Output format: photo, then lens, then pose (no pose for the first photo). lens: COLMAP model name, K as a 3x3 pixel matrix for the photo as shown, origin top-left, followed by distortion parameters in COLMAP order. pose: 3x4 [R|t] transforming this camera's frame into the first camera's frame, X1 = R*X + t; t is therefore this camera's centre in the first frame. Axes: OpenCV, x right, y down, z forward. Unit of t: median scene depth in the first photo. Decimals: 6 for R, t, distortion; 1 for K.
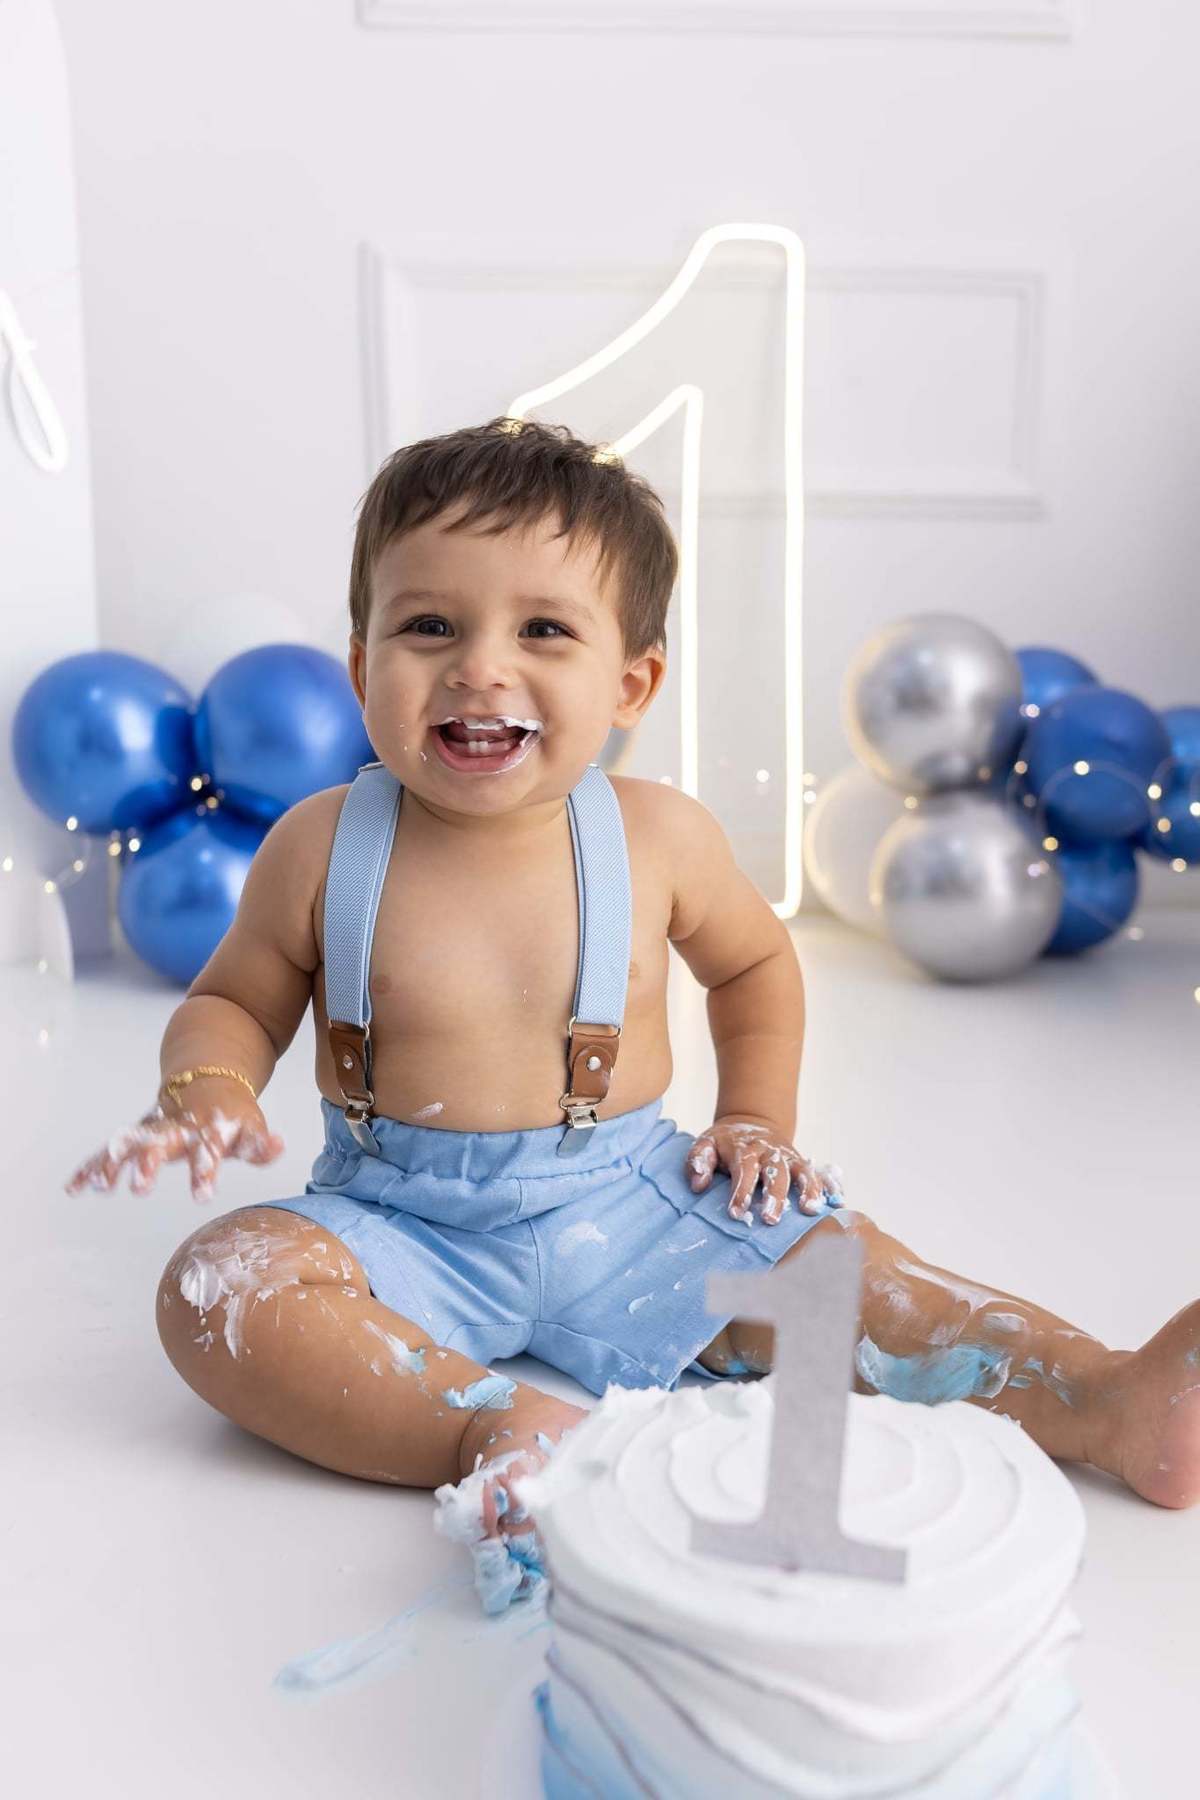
lens RADIAL K [[1927.3, 0, 607.0], [0, 1927.3, 916.1], [0, 0, 1]] dist [0.000238, 0.000000]
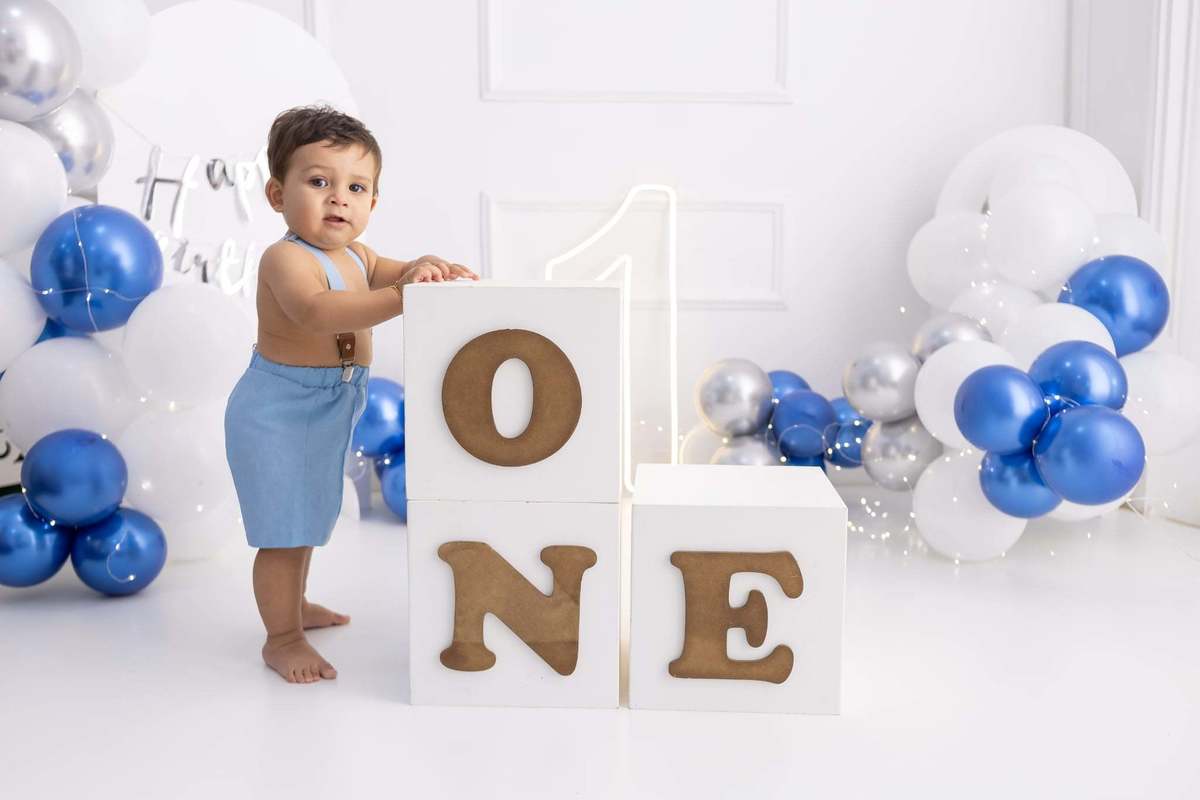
lens RADIAL K [[1284.9, 0, 589.3], [0, 1284.9, 411.5], [0, 0, 1]] dist [0.000238, 0.000000]
pose [[0.999614, -0.002467, 0.027682, -0.045057], [0.003936, 0.998580, -0.053129, -0.013123], [-0.027512, 0.053217, 0.998204, -0.522034]]
